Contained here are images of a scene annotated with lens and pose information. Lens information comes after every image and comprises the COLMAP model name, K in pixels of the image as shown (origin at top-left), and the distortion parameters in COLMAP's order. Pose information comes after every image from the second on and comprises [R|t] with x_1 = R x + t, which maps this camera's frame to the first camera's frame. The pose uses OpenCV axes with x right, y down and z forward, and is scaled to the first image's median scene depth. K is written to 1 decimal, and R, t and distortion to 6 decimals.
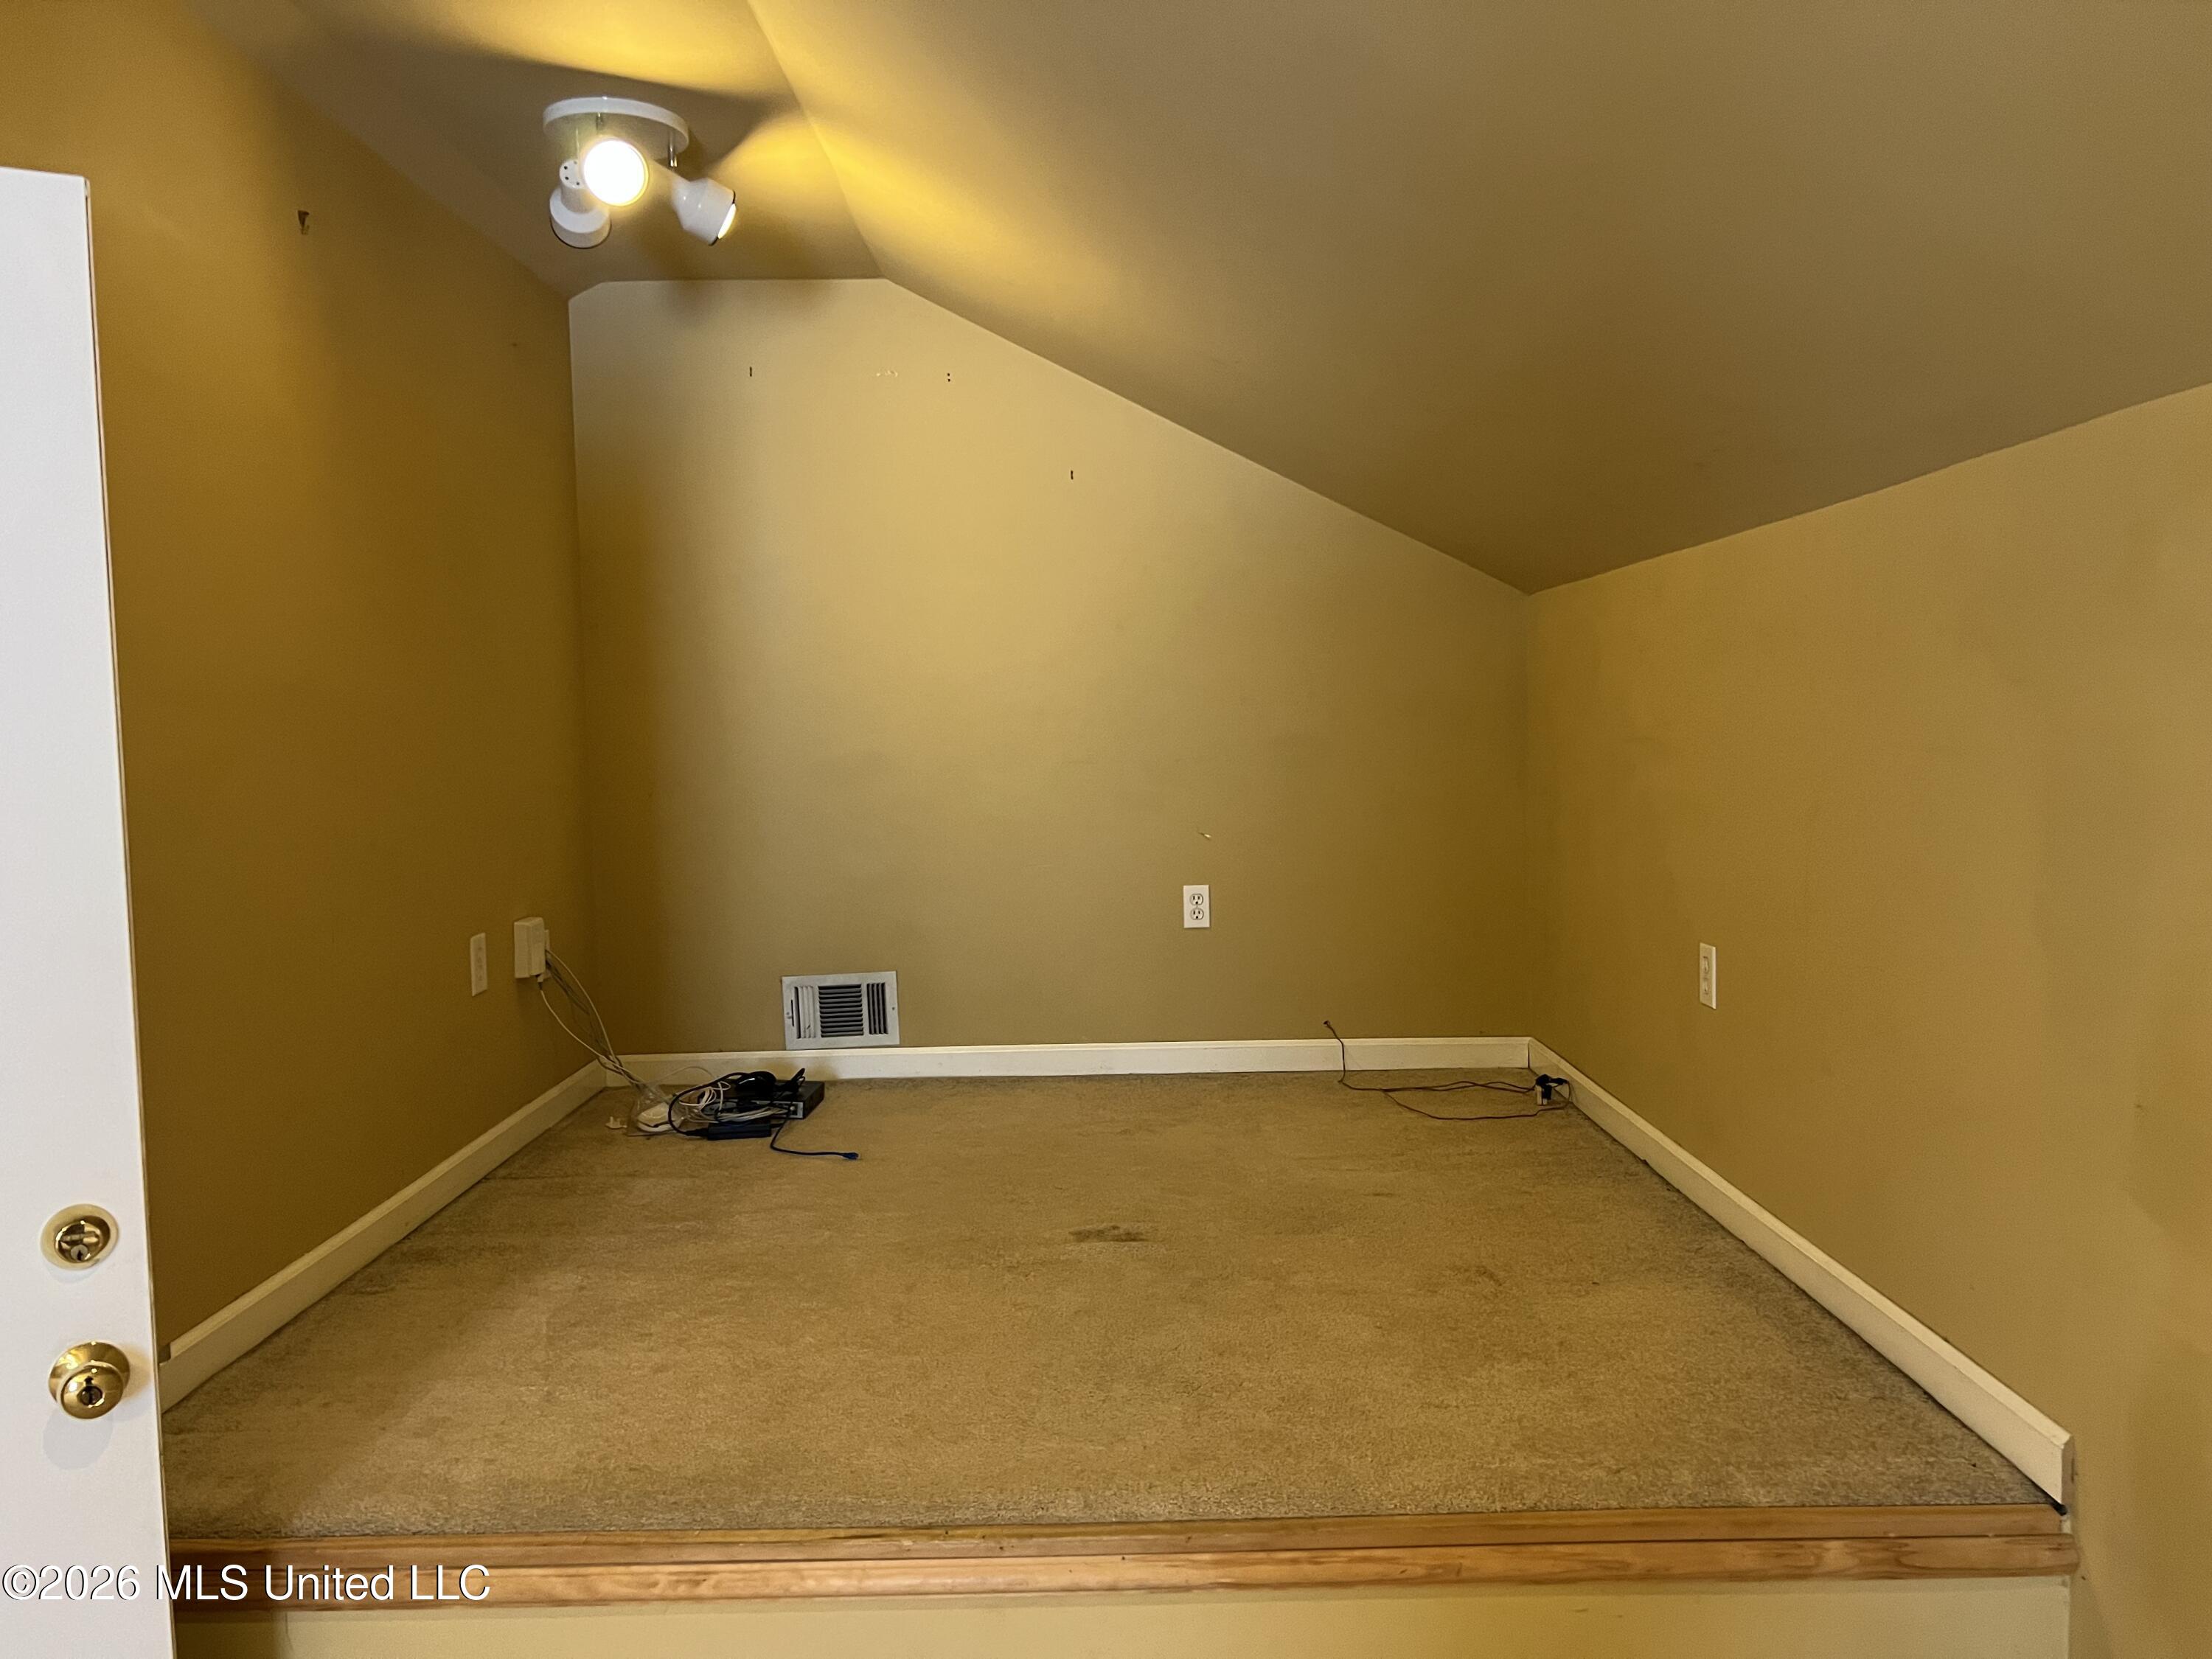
lens RADIAL K [[1665.6, 0, 1125.7], [0, 1665.6, 840.4], [0, 0, 1]] dist [0.027072, -0.008153]
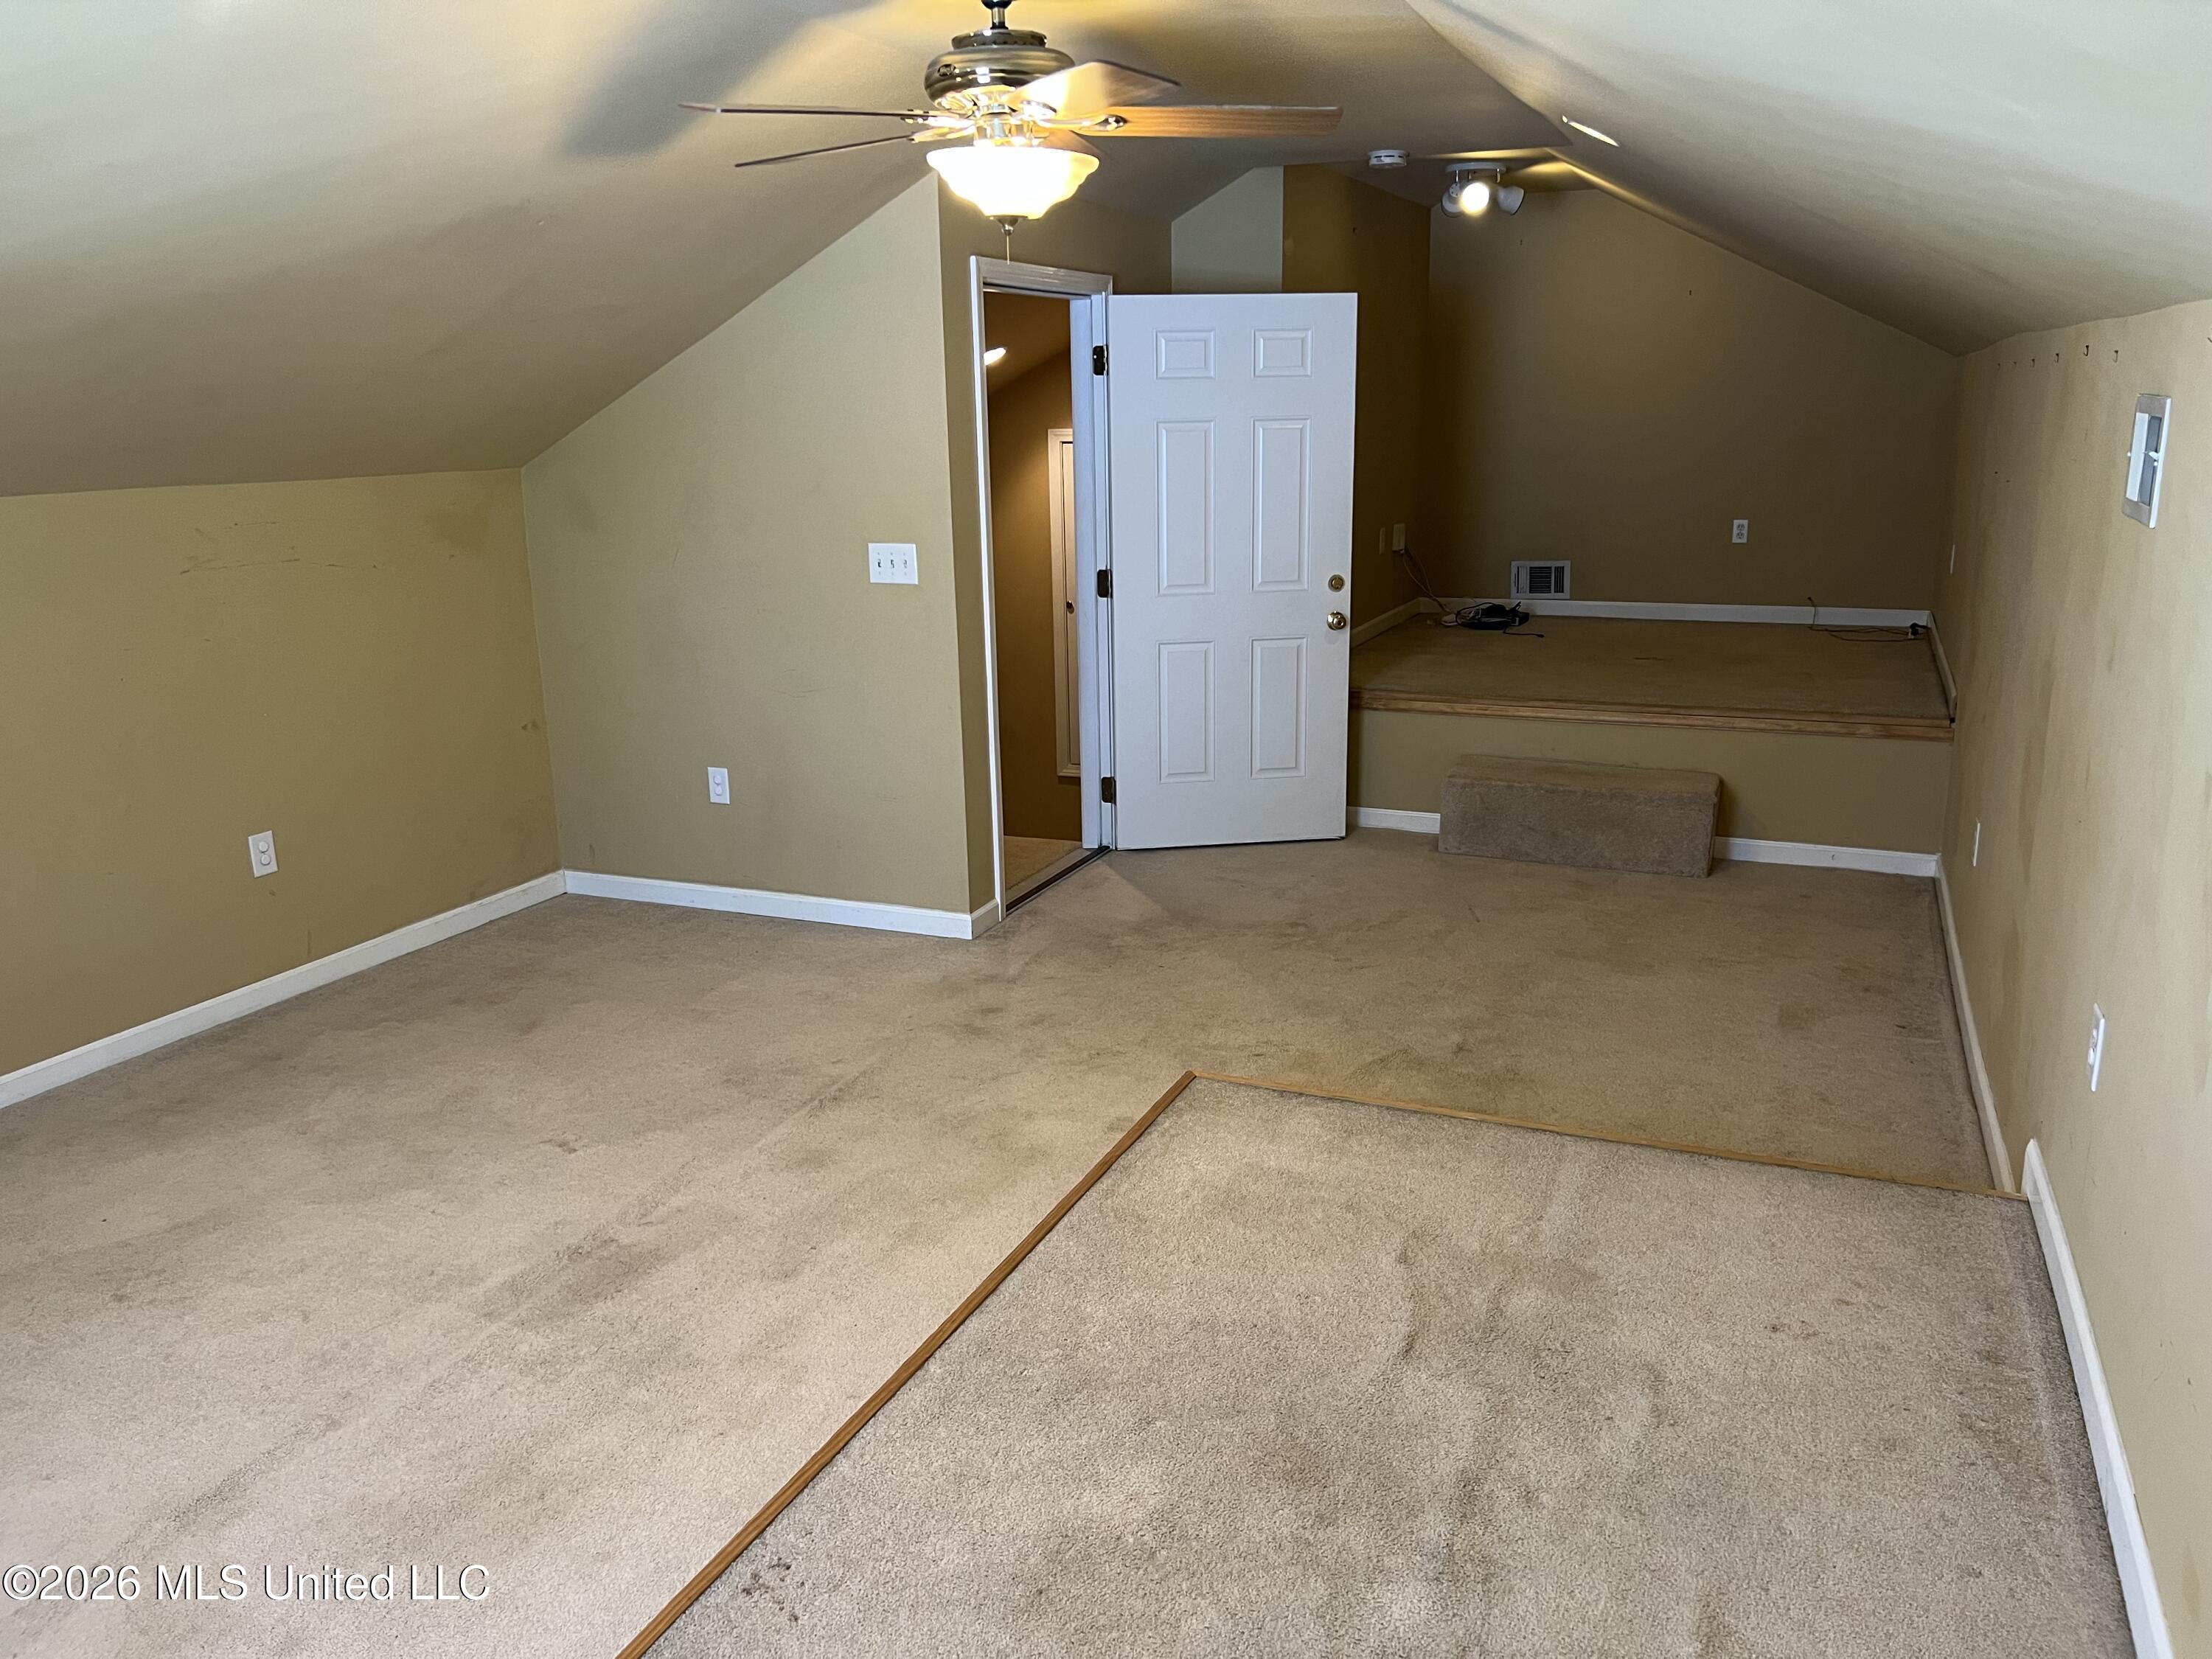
lens RADIAL K [[1665.6, 0, 1125.7], [0, 1665.6, 840.4], [0, 0, 1]] dist [0.027072, -0.008153]
pose [[0.915722, 0.101661, -0.388739, 0.180560], [-0.025408, 0.980179, 0.196480, 0.029442], [0.401008, -0.170043, 0.900154, -1.035069]]
